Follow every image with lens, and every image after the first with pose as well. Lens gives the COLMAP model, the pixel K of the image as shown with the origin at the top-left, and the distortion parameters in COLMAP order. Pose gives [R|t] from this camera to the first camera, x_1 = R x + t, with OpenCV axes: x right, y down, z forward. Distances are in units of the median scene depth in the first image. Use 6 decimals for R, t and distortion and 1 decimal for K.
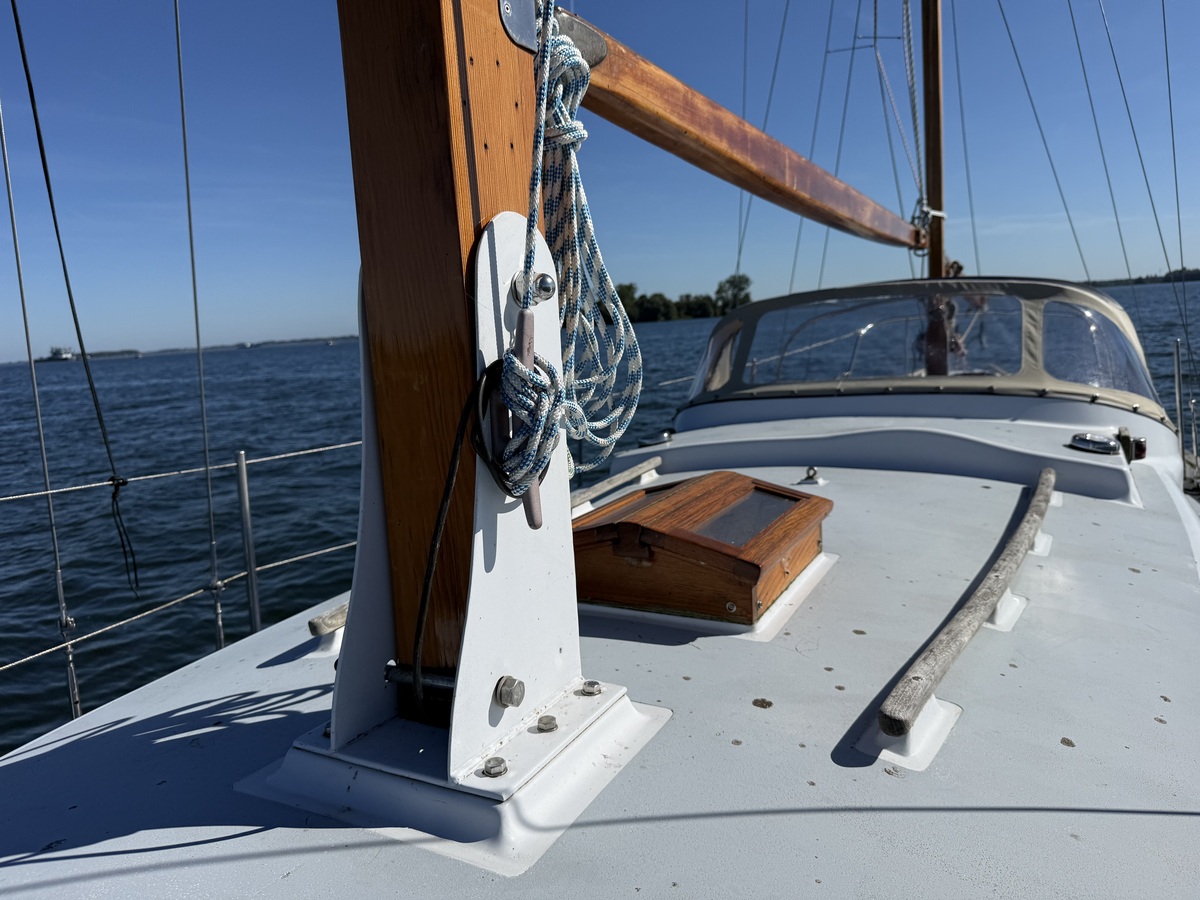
lens RADIAL K [[830.9, 0, 599.3], [0, 830.9, 454.6], [0, 0, 1]] dist [0.063253, -0.061350]
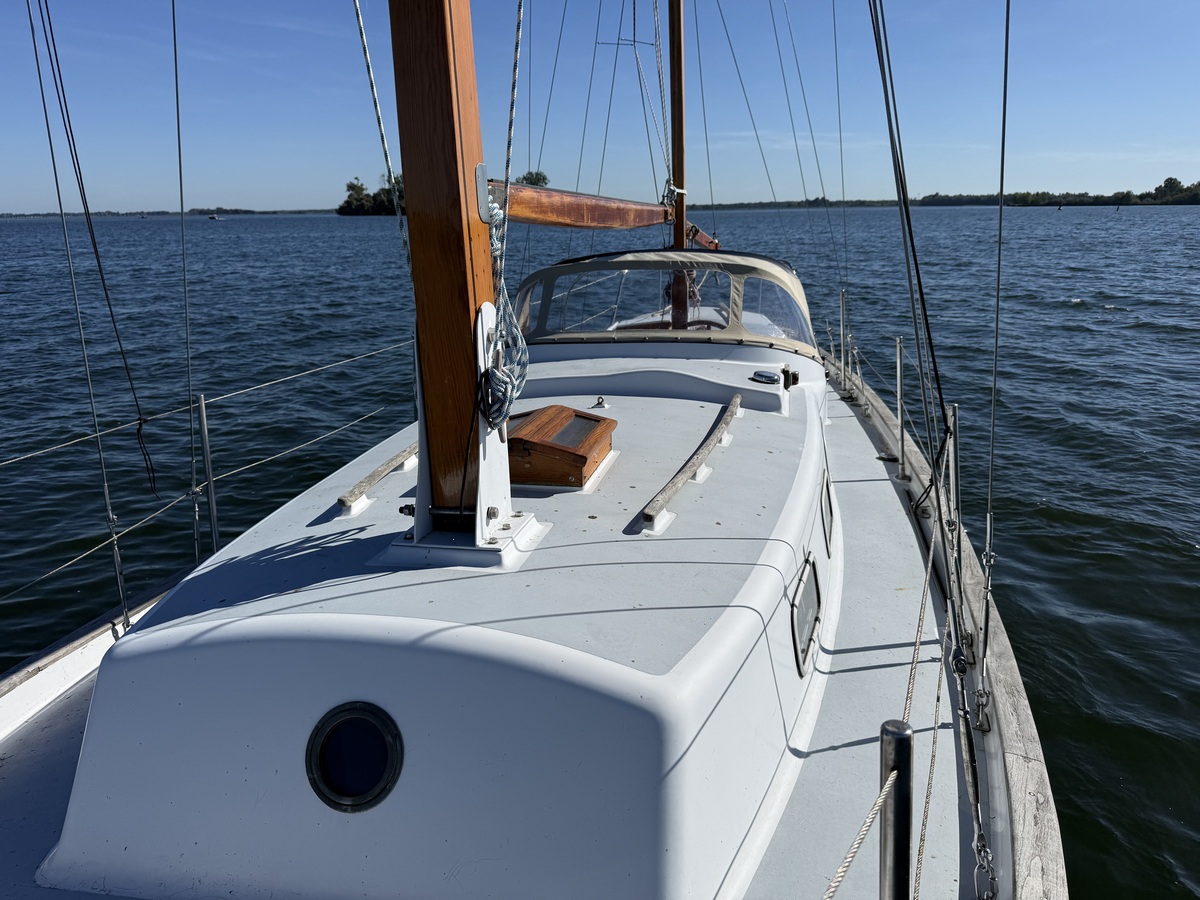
lens RADIAL K [[830.9, 0, 597.0], [0, 830.9, 458.3], [0, 0, 1]] dist [0.063253, -0.061350]
pose [[0.963149, -0.044780, 0.265214, -0.455266], [0.014570, 0.993282, 0.114798, -0.134078], [-0.268573, -0.106703, 0.957331, -1.339705]]
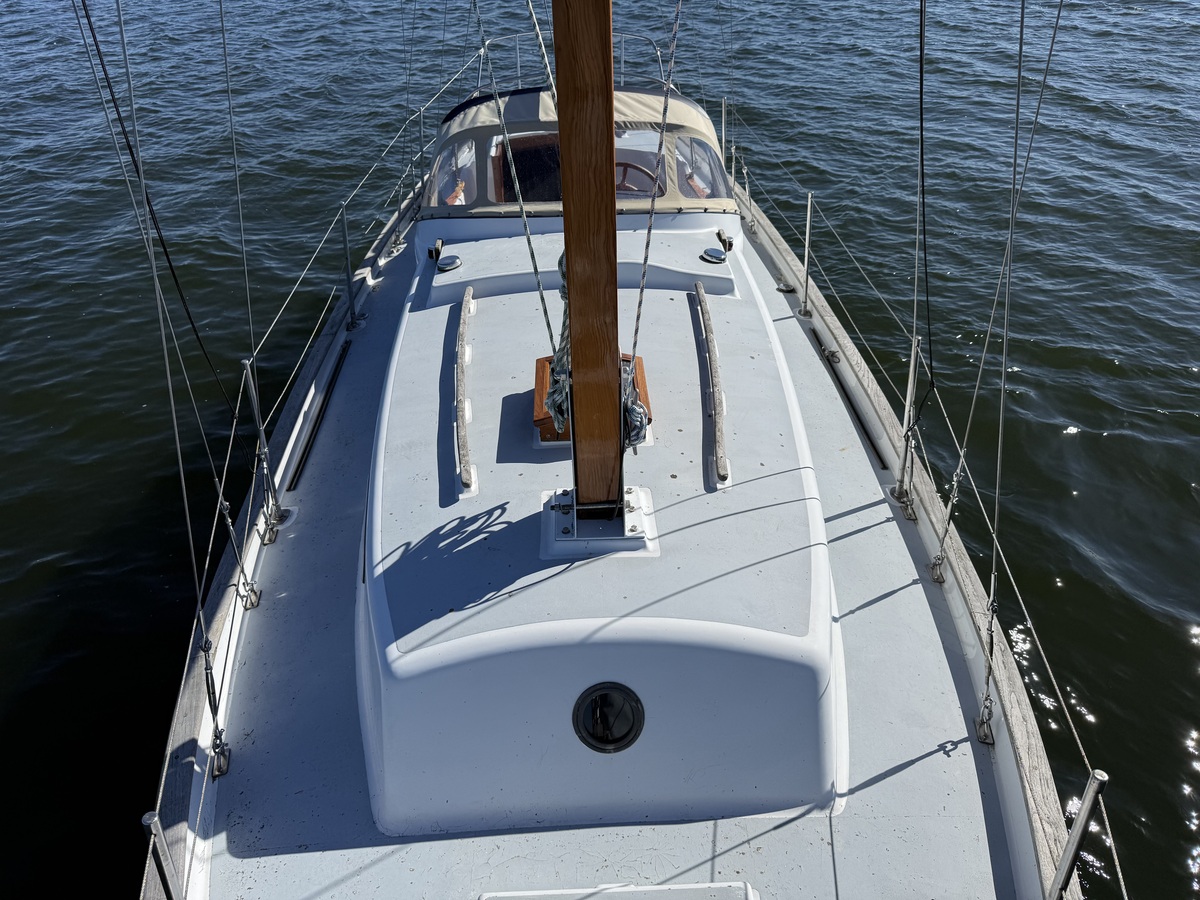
lens RADIAL K [[830.9, 0, 598.7], [0, 830.9, 462.9], [0, 0, 1]] dist [0.063253, -0.061350]
pose [[0.860946, -0.258325, 0.438224, -1.527164], [0.038340, 0.891966, 0.450474, -1.249714], [-0.507250, -0.371032, 0.777839, -1.266170]]
